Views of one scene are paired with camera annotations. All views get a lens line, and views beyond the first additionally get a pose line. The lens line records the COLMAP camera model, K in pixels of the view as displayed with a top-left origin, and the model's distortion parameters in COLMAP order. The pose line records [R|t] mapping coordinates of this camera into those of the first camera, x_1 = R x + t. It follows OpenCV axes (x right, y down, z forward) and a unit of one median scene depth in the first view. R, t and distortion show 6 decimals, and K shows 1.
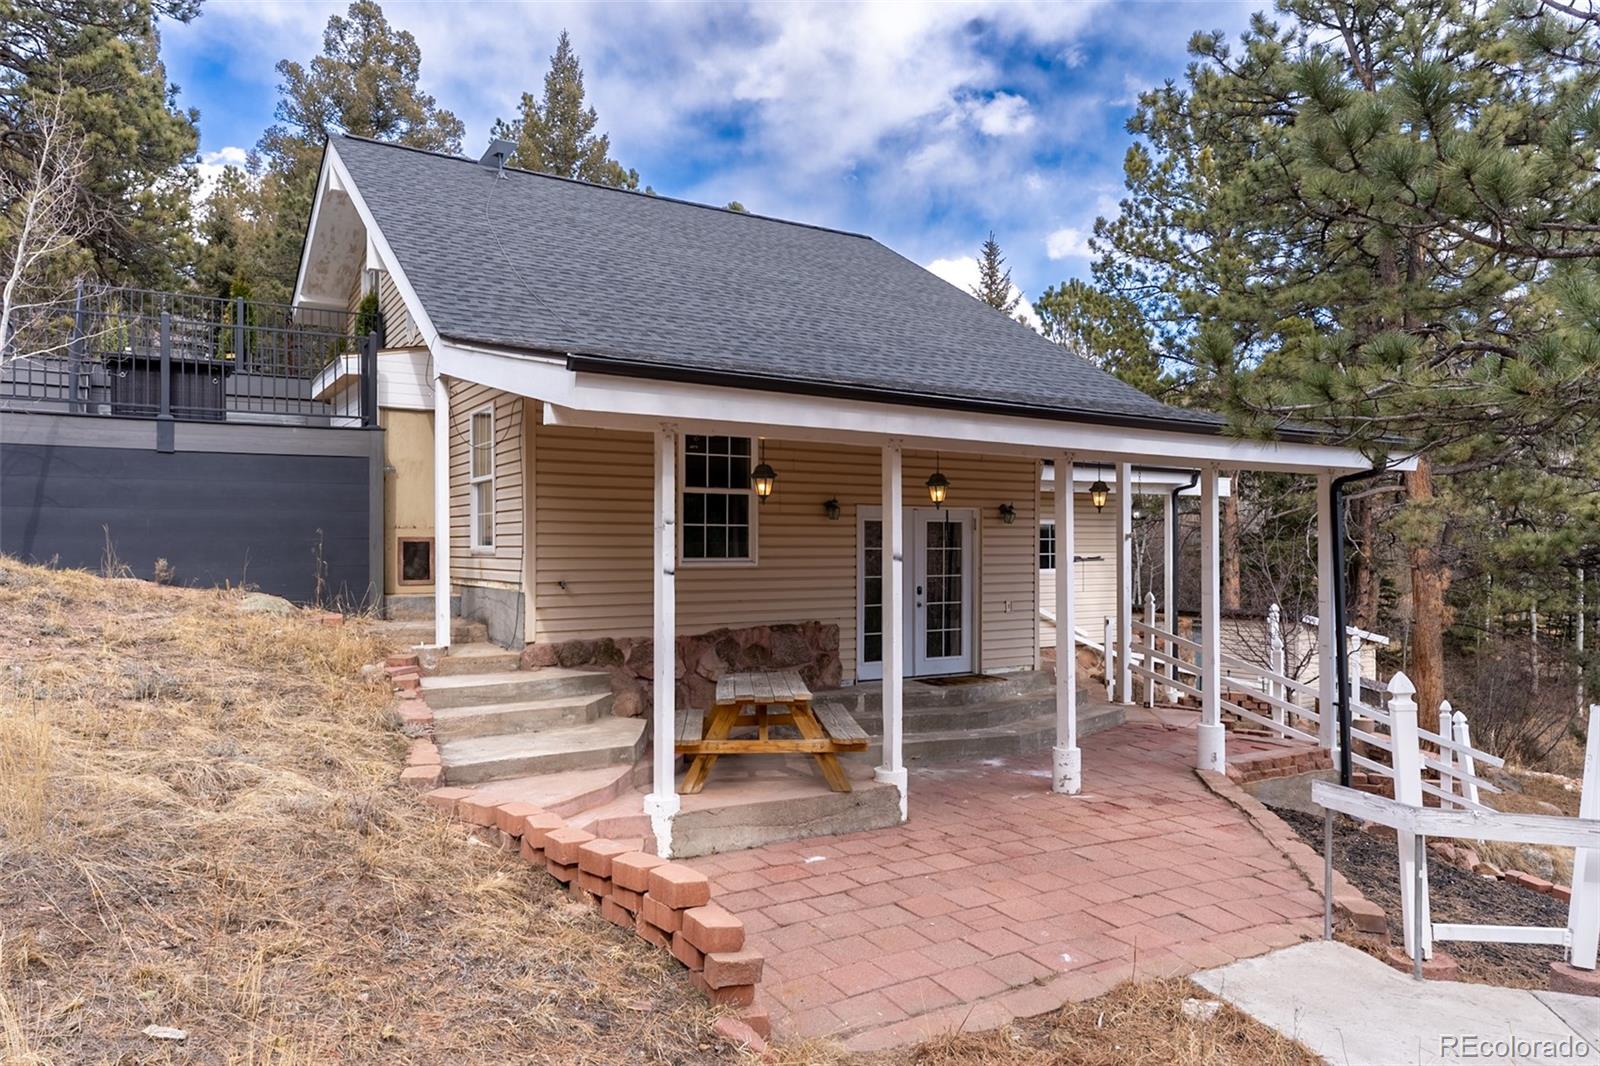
lens RADIAL K [[1009.1, 0, 827.1], [0, 1009.1, 537.0], [0, 0, 1]] dist [0.000519, -0.000419]
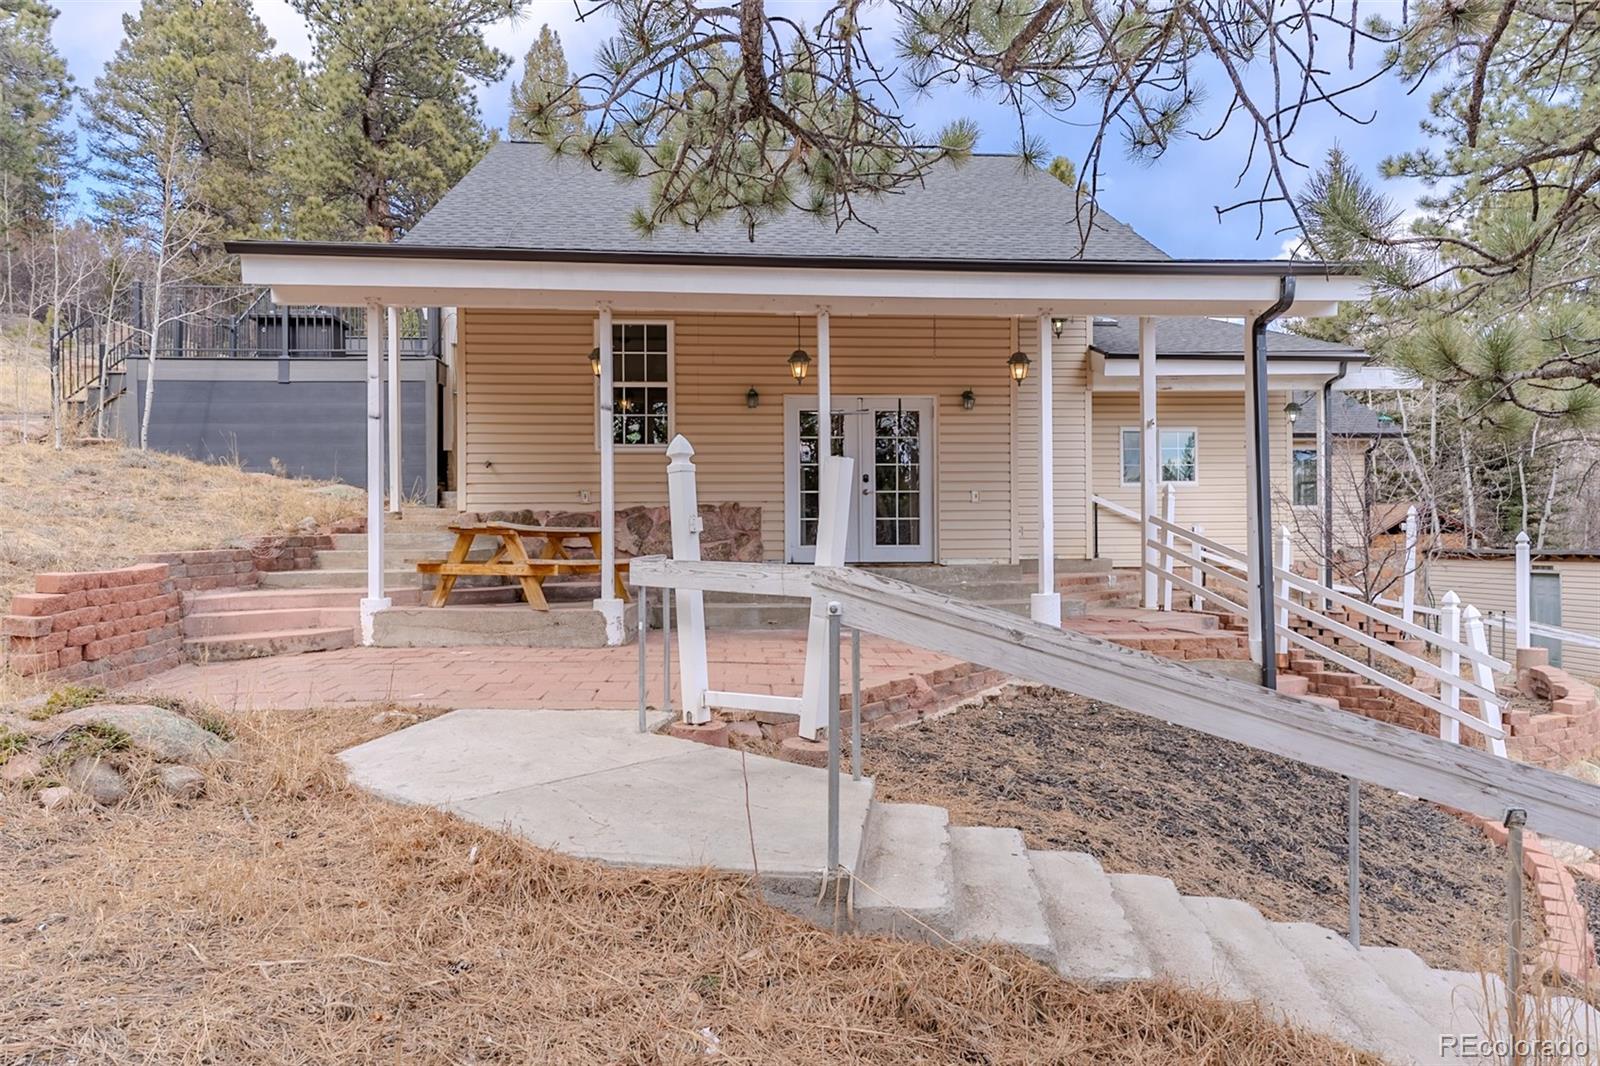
lens RADIAL K [[991.3, 0, 793.5], [0, 991.3, 522.8], [0, 0, 1]] dist [-0.001256, 0.000090]
pose [[0.893301, -0.012146, -0.449294, 0.513712], [0.014208, 0.999898, 0.001219, 0.103500], [0.449233, -0.007473, 0.893383, 0.086018]]
